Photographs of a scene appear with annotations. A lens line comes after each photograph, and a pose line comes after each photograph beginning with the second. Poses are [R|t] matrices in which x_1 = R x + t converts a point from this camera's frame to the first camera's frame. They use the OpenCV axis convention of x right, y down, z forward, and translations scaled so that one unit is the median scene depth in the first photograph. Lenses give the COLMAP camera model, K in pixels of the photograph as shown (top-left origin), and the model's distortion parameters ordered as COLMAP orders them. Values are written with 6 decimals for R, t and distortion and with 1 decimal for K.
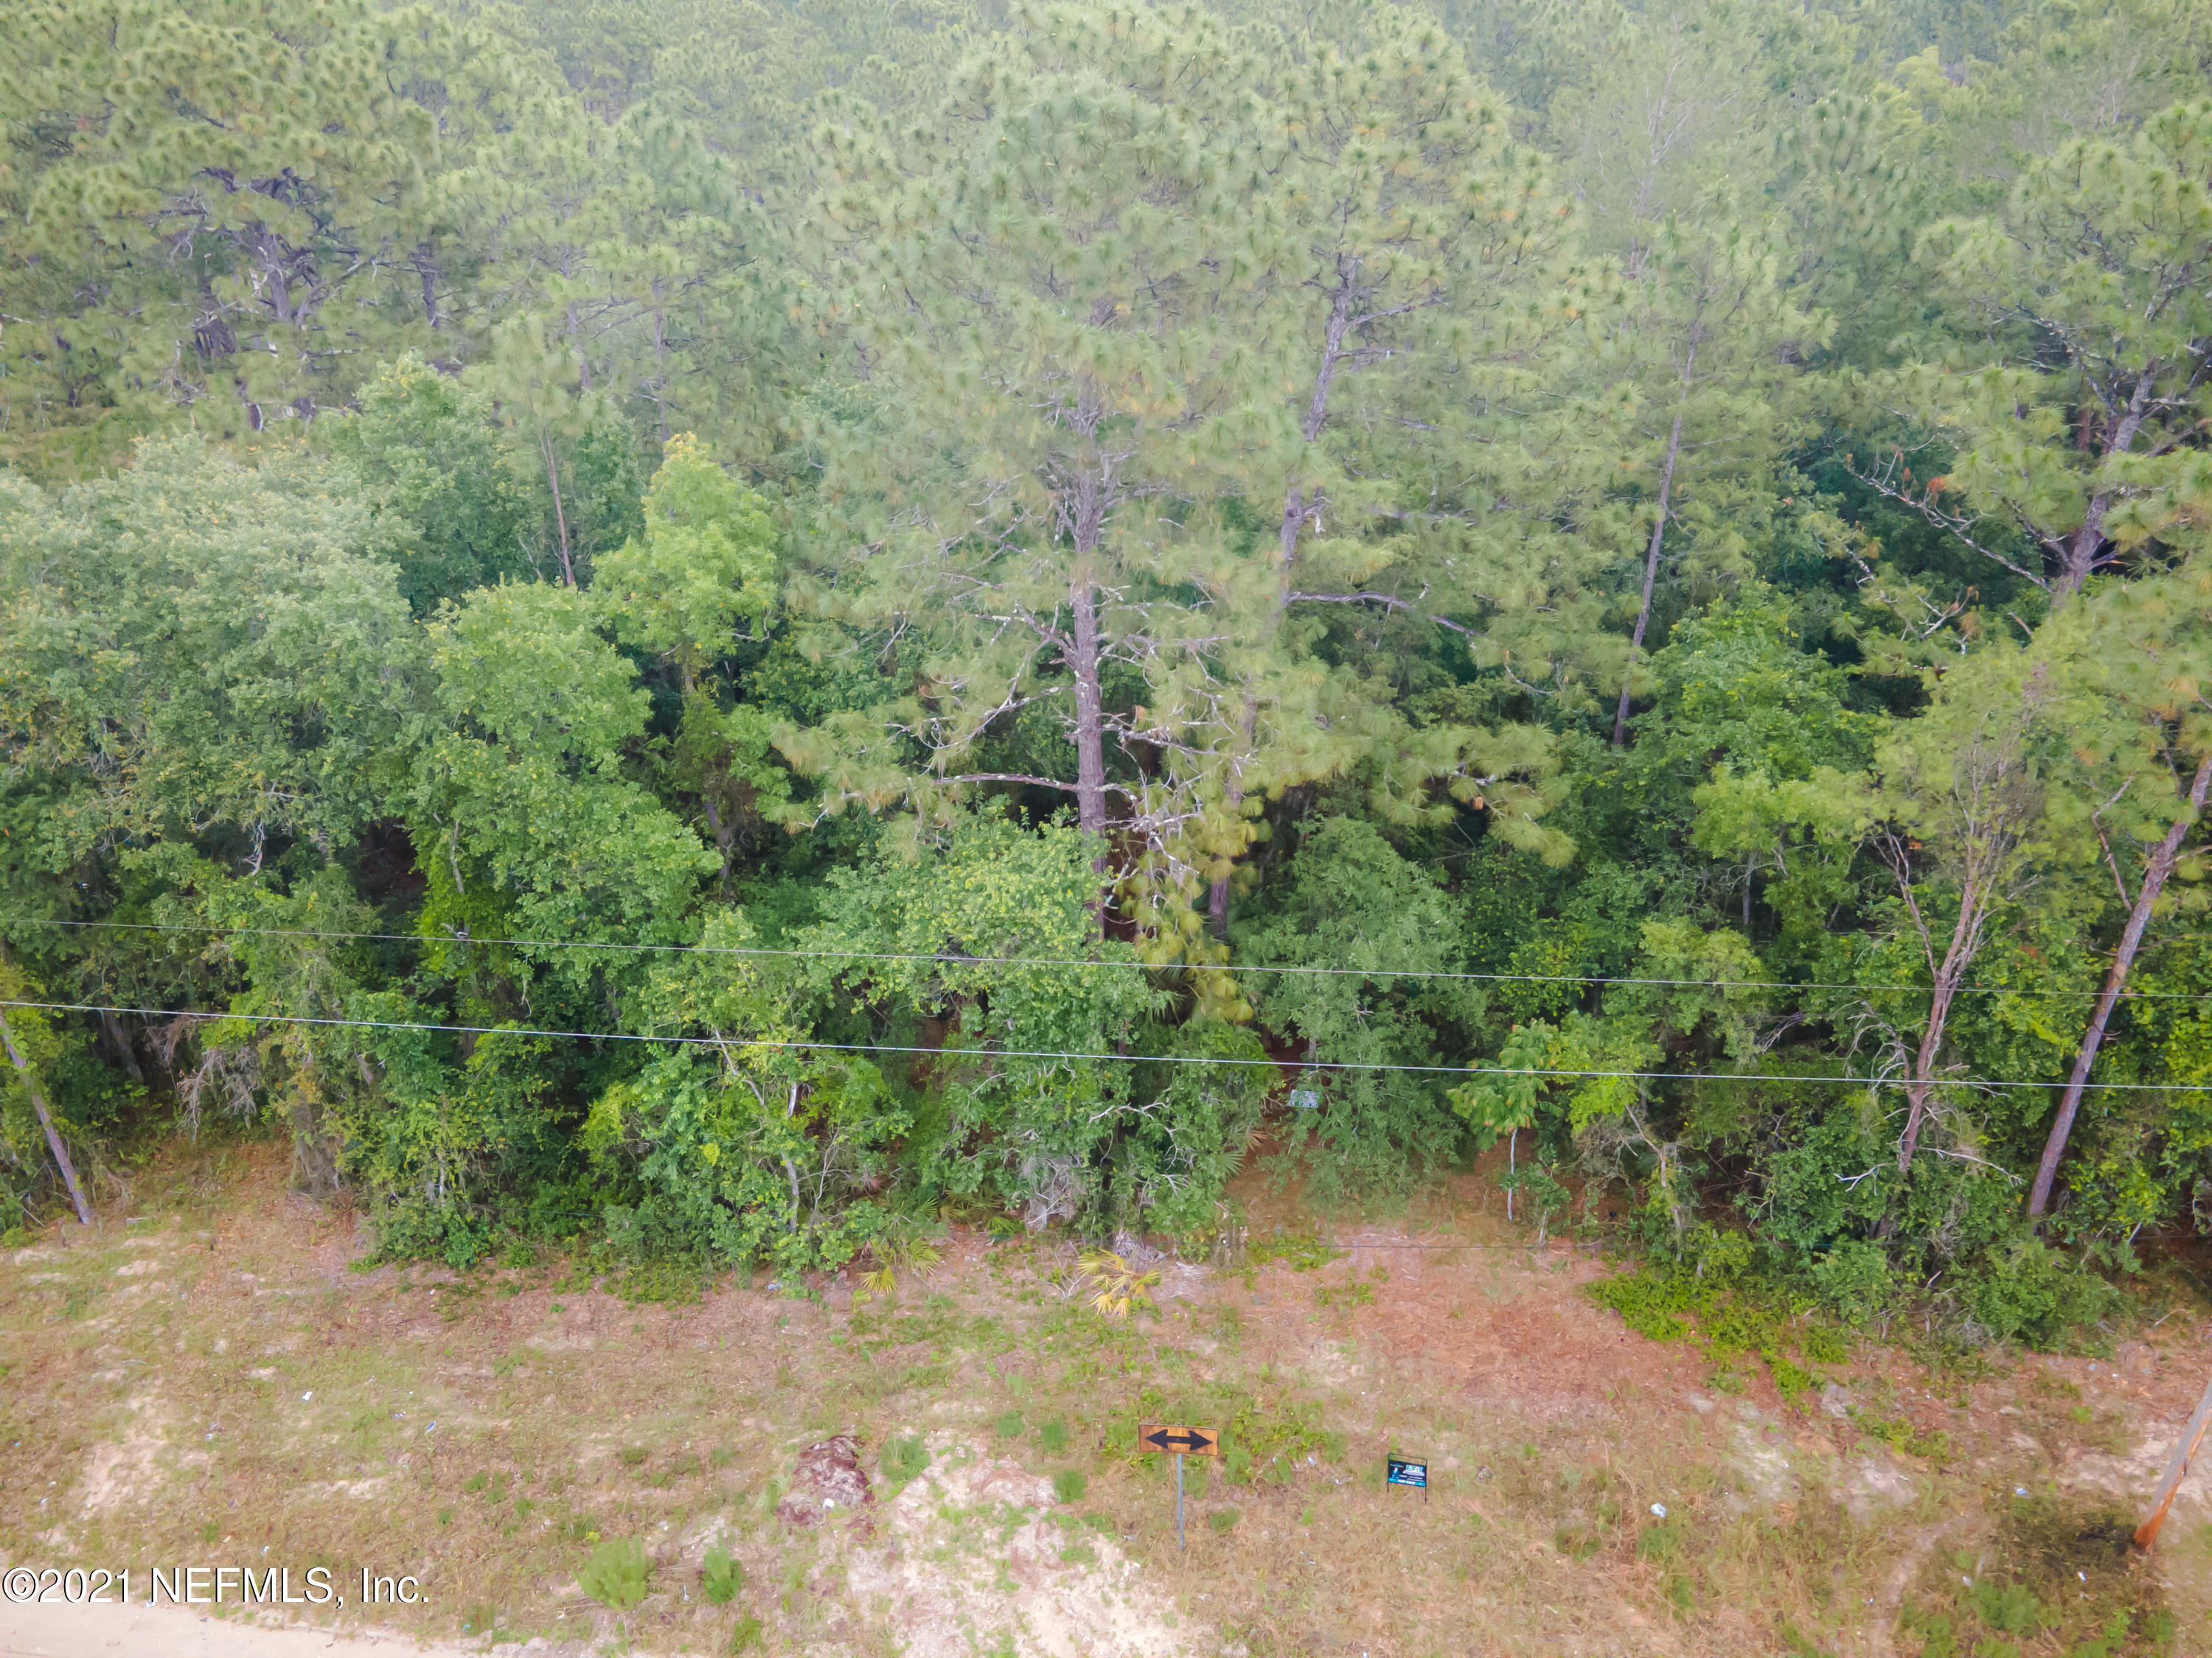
lens RADIAL K [[1626.7, 0, 1098.6], [0, 1626.7, 828.3], [0, 0, 1]] dist [0.013640, 0.046332]
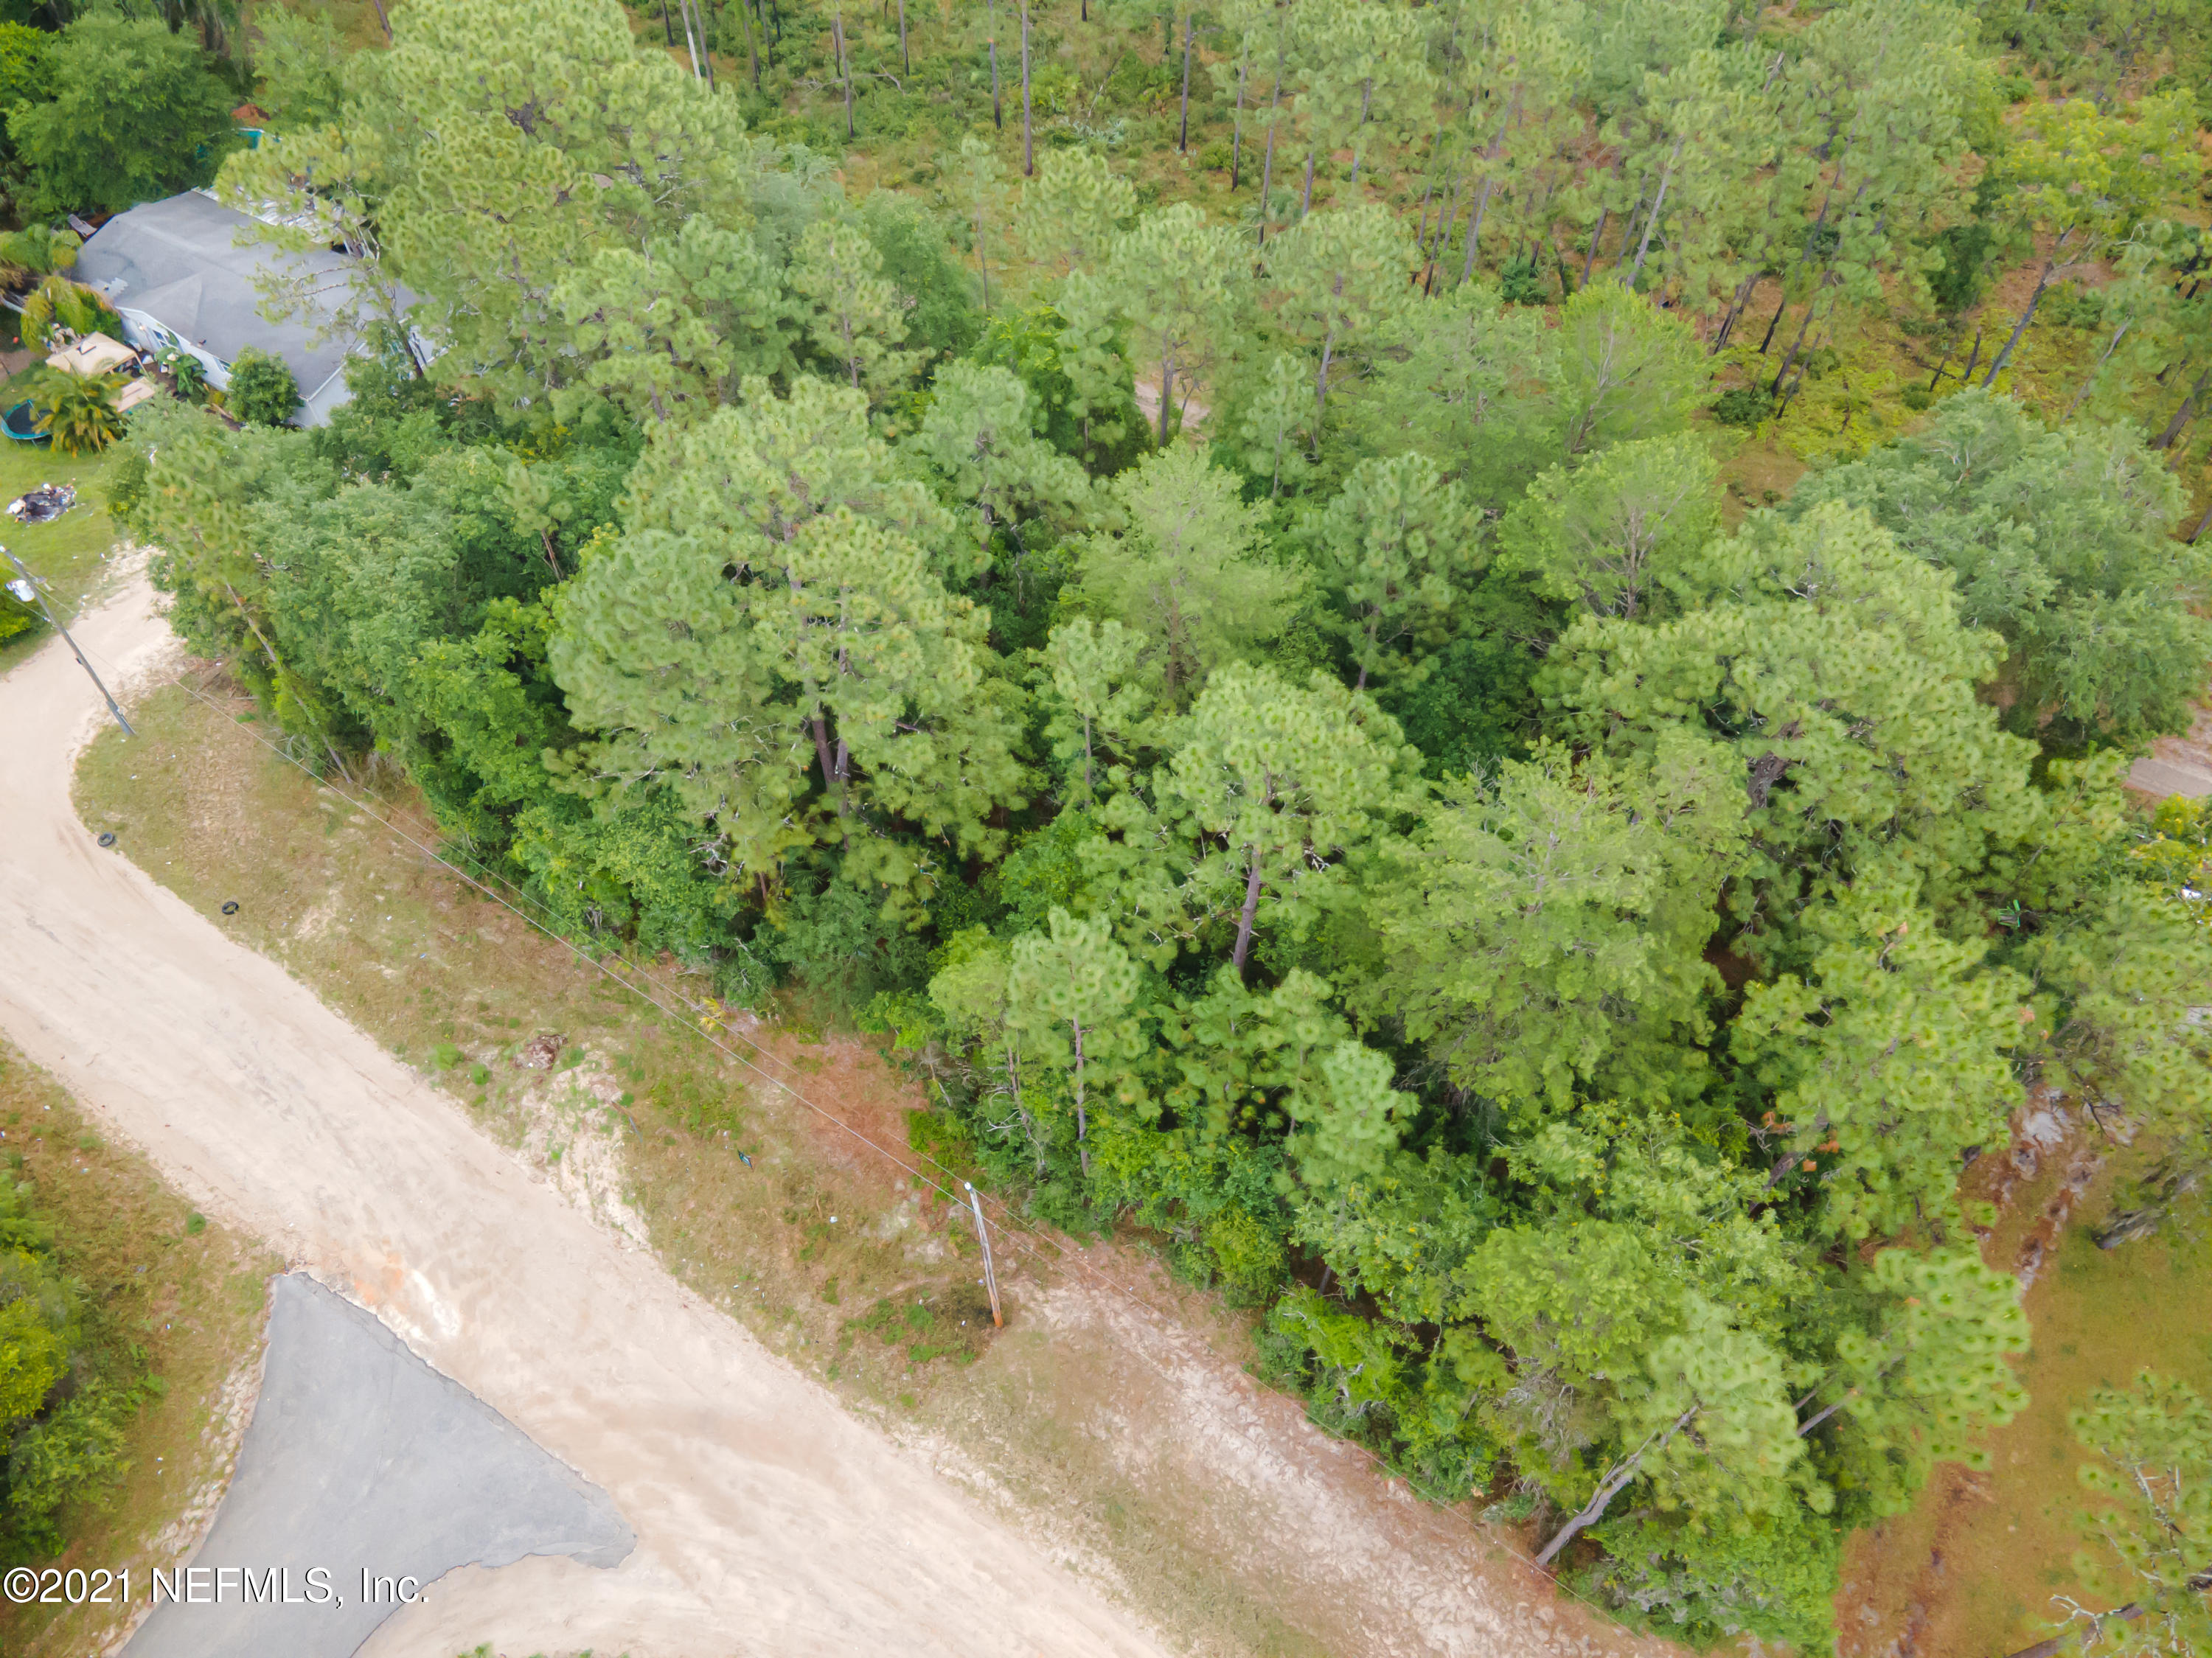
lens RADIAL K [[1626.7, 0, 1106.8], [0, 1626.7, 840.4], [0, 0, 1]] dist [0.013640, 0.046332]
pose [[0.894561, 0.362989, -0.260767, 0.964588], [-0.234262, 0.877677, 0.418097, -0.936231], [0.380634, -0.312925, 0.870170, -0.543281]]
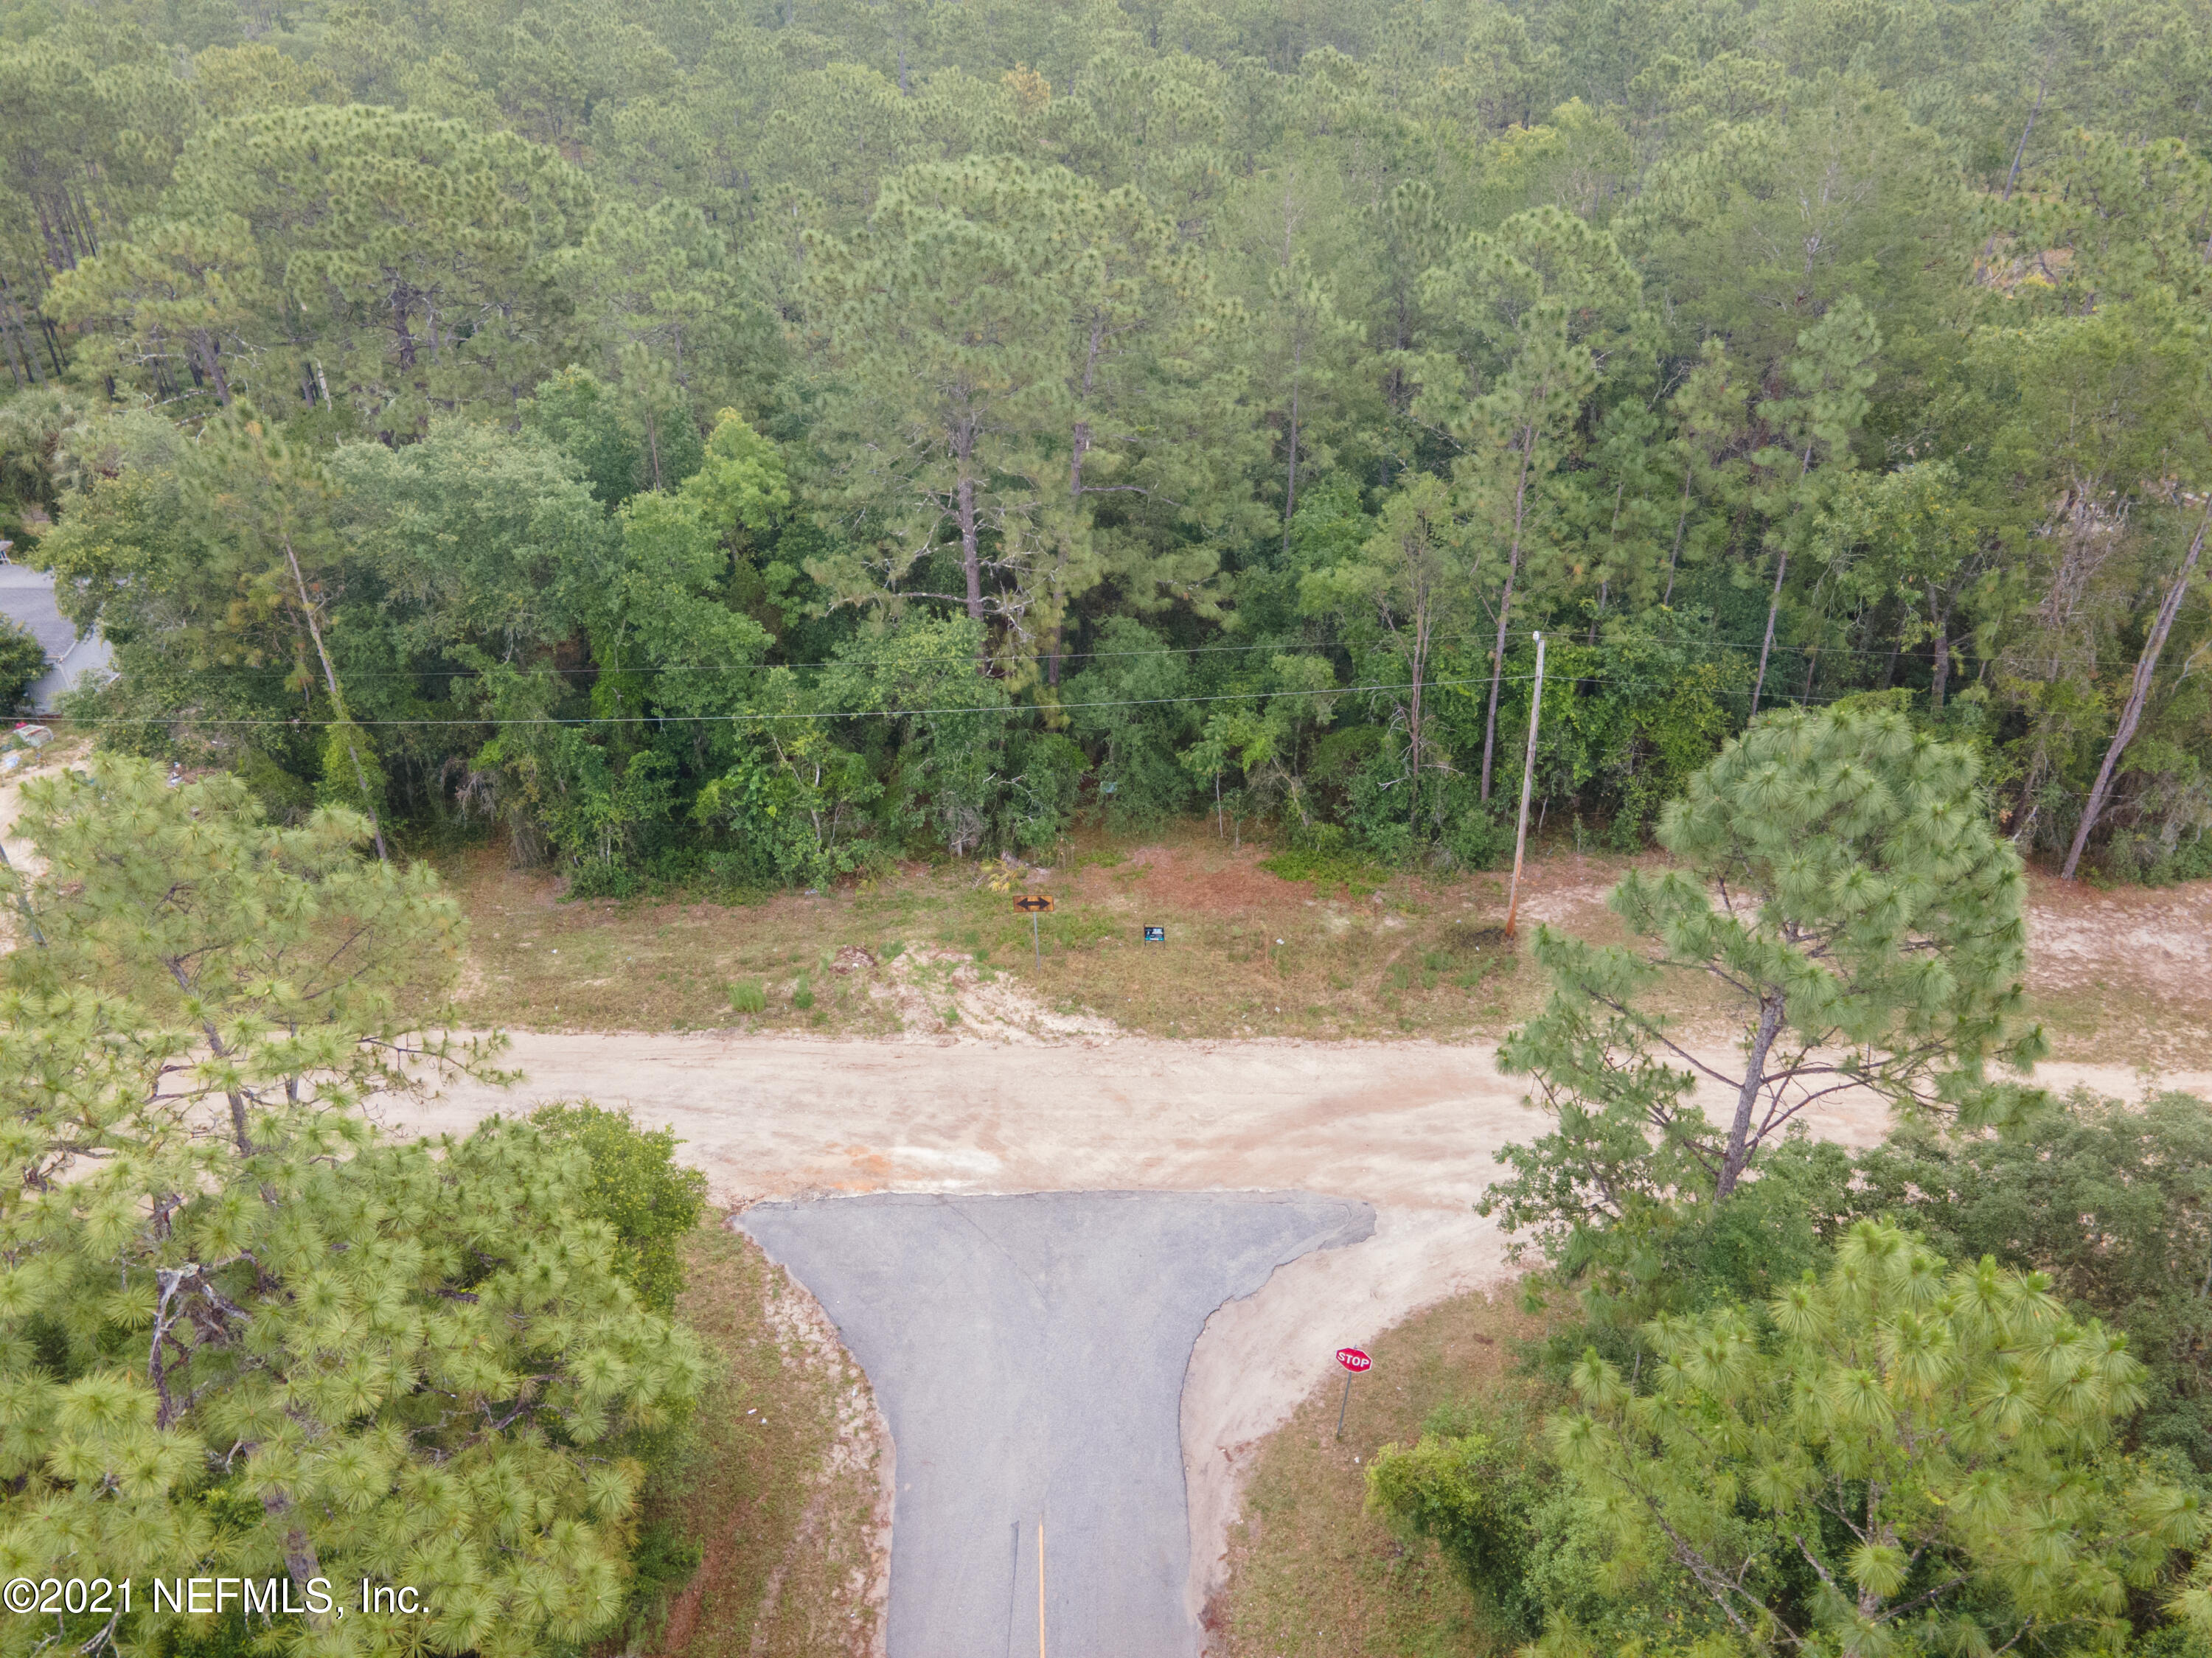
lens RADIAL K [[1626.7, 0, 1107.0], [0, 1626.7, 836.9], [0, 0, 1]] dist [0.013640, 0.046332]
pose [[0.996359, -0.048747, 0.069952, 0.002596], [0.047289, 0.998631, 0.022349, 0.216994], [-0.070945, -0.018960, 0.997300, -0.856420]]
